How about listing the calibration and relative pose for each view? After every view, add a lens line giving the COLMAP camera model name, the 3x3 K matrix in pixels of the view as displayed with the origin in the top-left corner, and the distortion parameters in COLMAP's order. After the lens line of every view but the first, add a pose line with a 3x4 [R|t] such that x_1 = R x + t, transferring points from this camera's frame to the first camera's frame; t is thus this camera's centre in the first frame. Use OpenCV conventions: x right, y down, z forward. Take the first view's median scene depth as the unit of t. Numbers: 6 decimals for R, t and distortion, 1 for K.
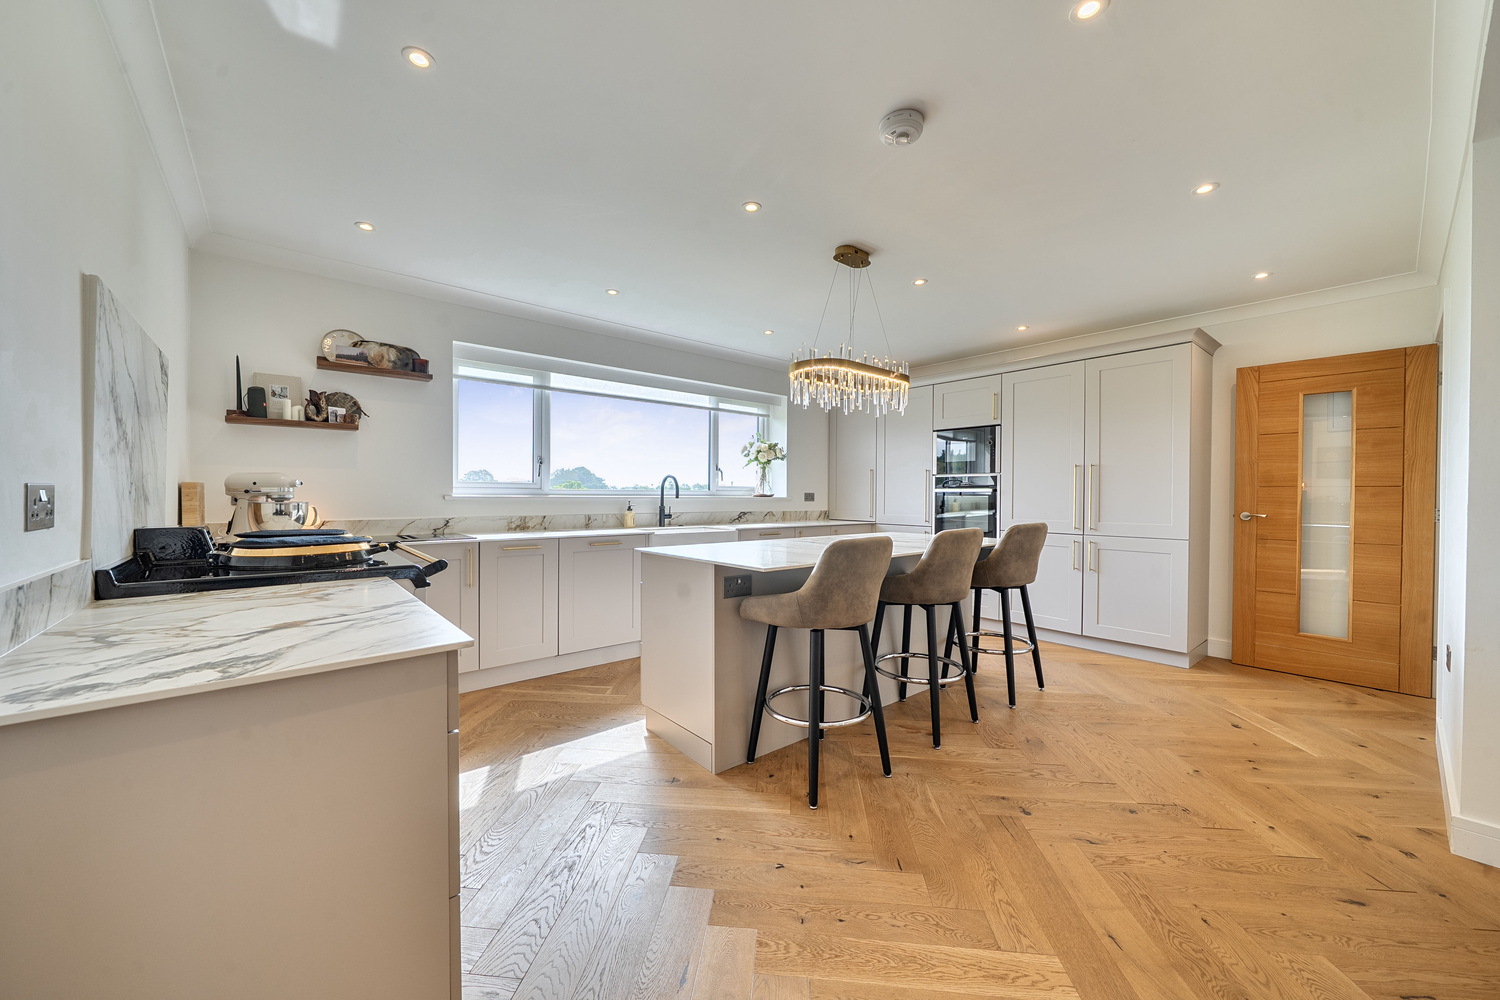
lens RADIAL K [[552.3, 0, 741.4], [0, 552.3, 500.8], [0, 0, 1]] dist [-0.001633, -0.000083]
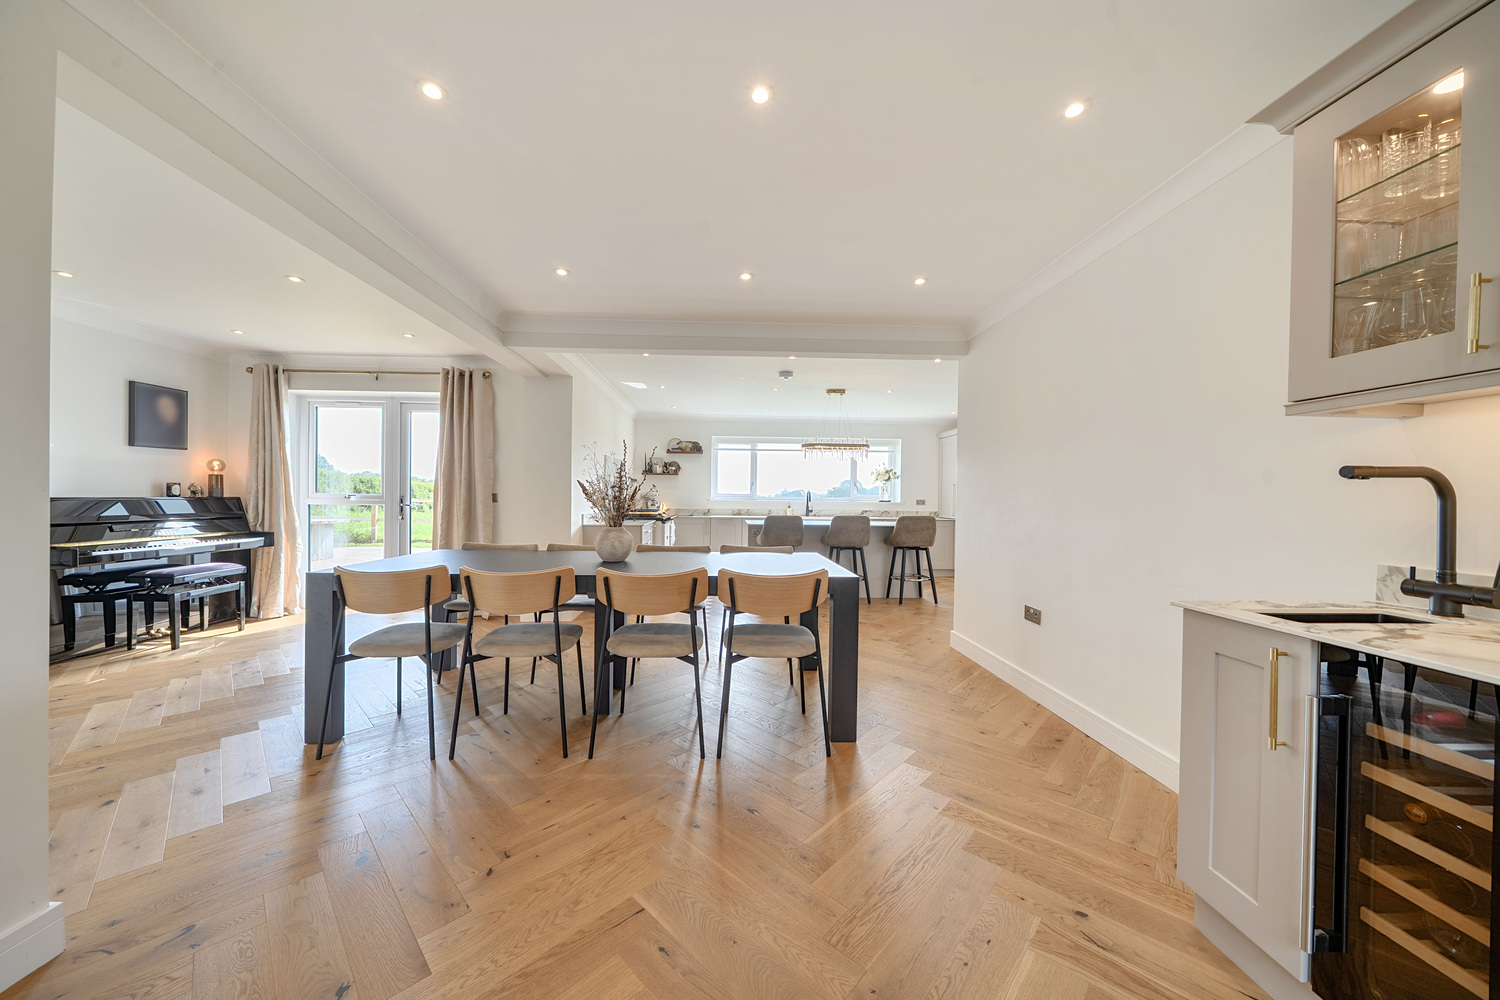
lens RADIAL K [[506.8, 0, 750.0], [0, 506.8, 500.0], [0, 0, 1]] dist [0.000577, -0.000109]
pose [[0.797081, 0.005989, -0.603843, 0.882153], [-0.013575, 0.999876, -0.008003, 0.006914], [0.603720, 0.014576, 0.797063, -0.620539]]
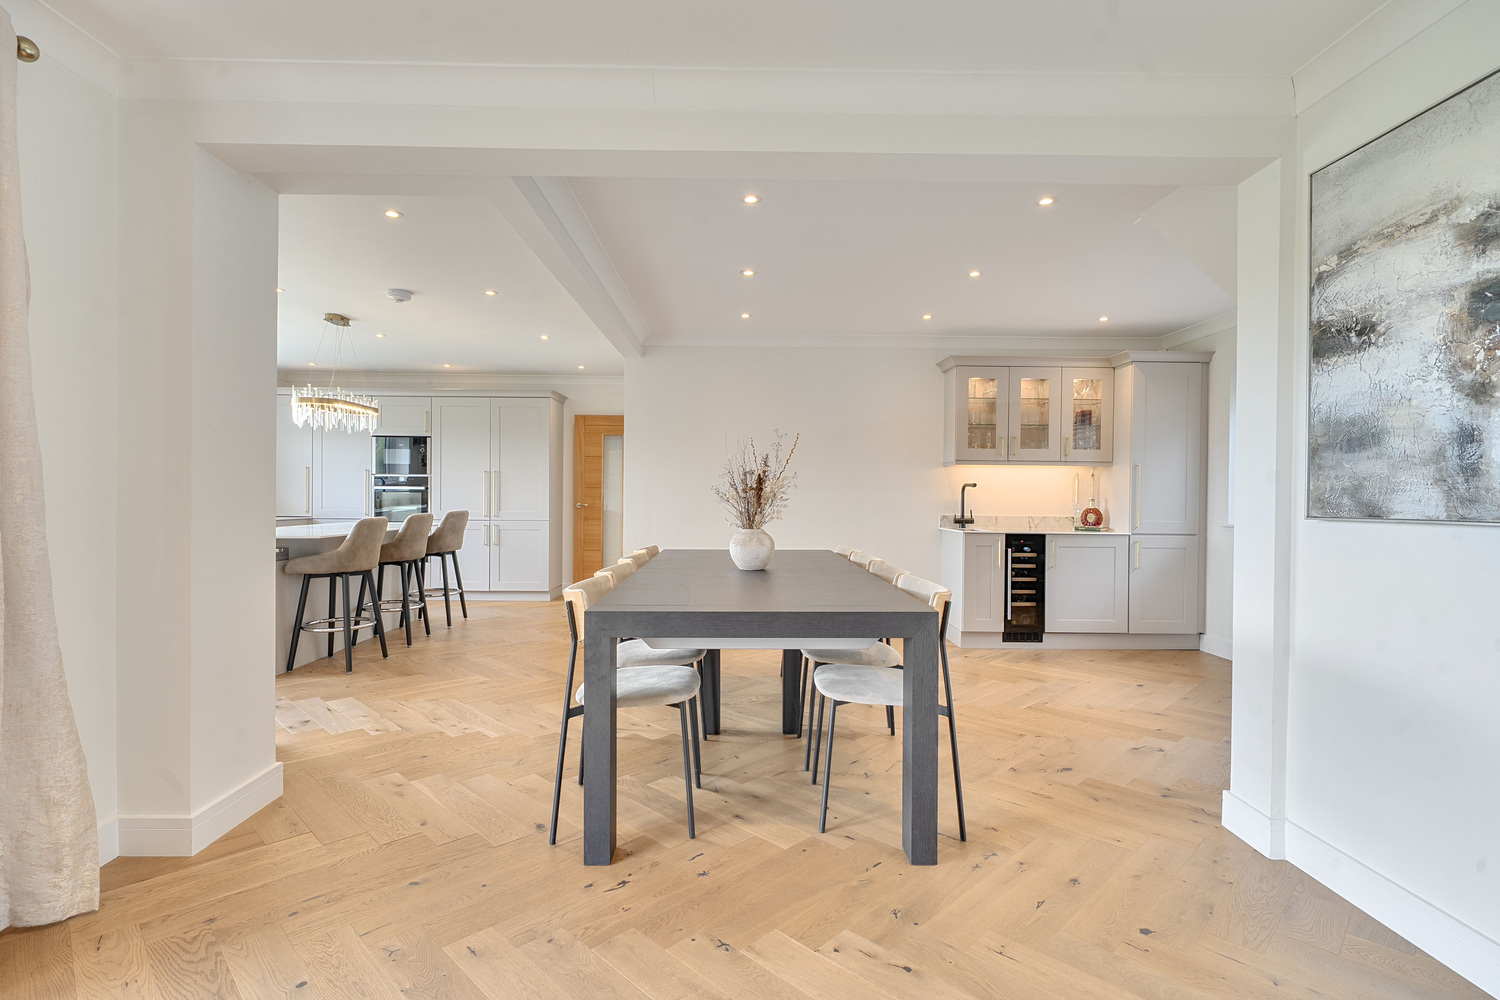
lens RADIAL K [[730.8, 0, 742.8], [0, 730.8, 502.0], [0, 0, 1]] dist [0.001244, 0.000472]
pose [[0.633097, -0.008691, 0.774024, -0.430252], [0.003953, 0.999960, 0.007995, 0.001668], [-0.774062, -0.002002, 0.633106, -0.704618]]
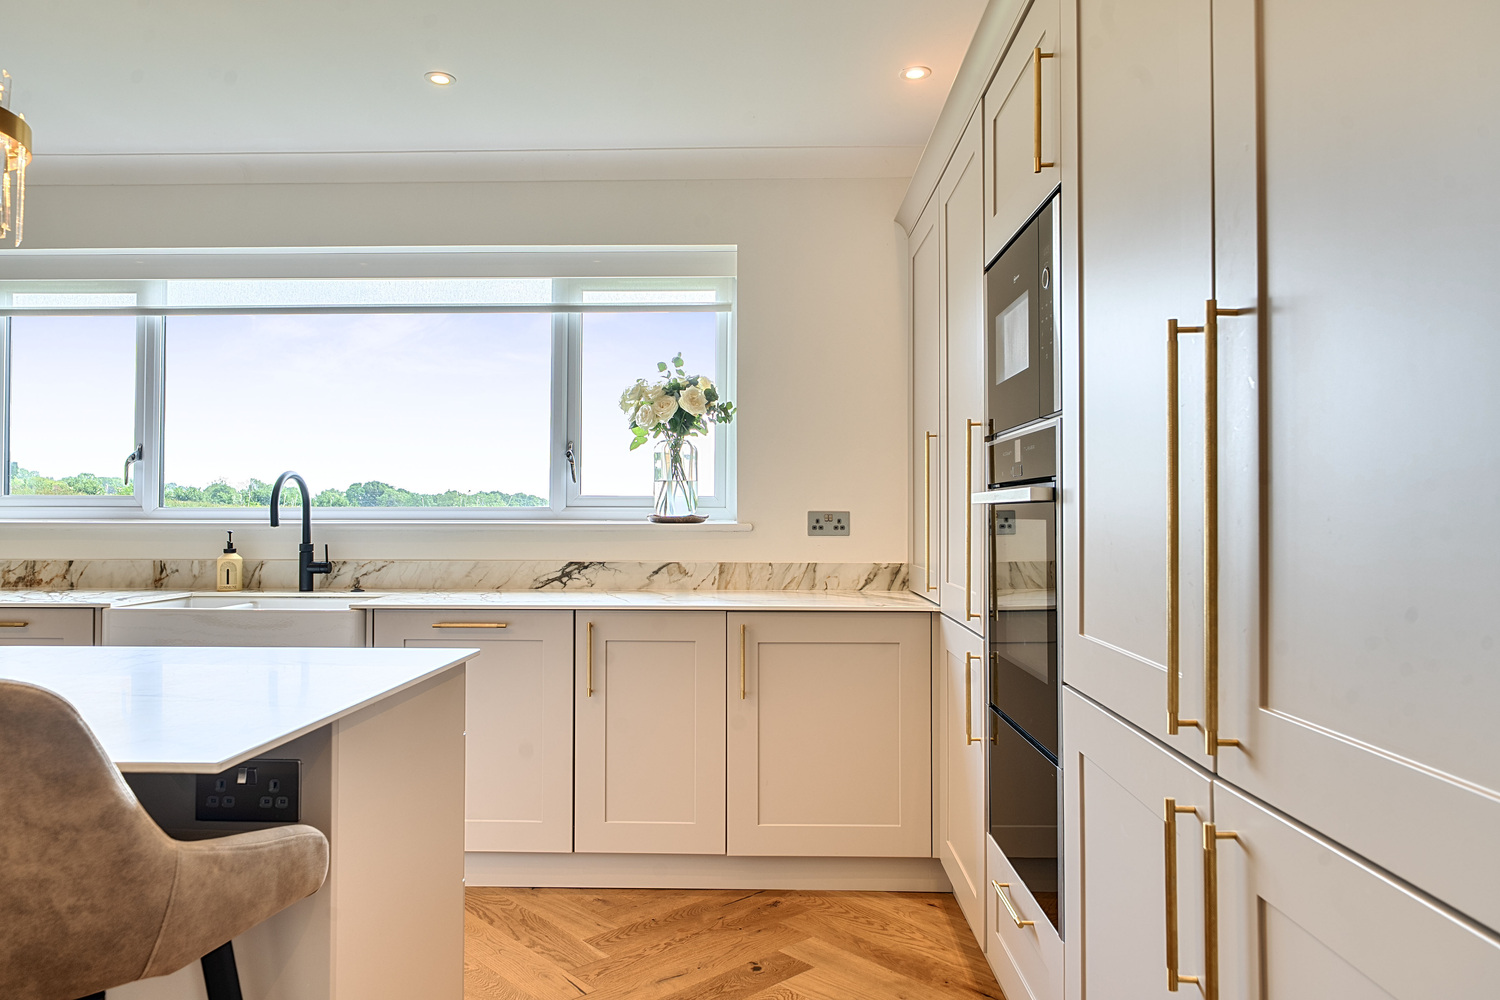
lens RADIAL K [[993.5, 0, 742.8], [0, 993.5, 501.3], [0, 0, 1]] dist [0.001645, -0.002688]
pose [[0.744658, -0.012884, -0.667322, 0.730330], [-0.003405, 0.999727, -0.023101, -0.008524], [0.667438, 0.019475, 0.744411, 0.740063]]
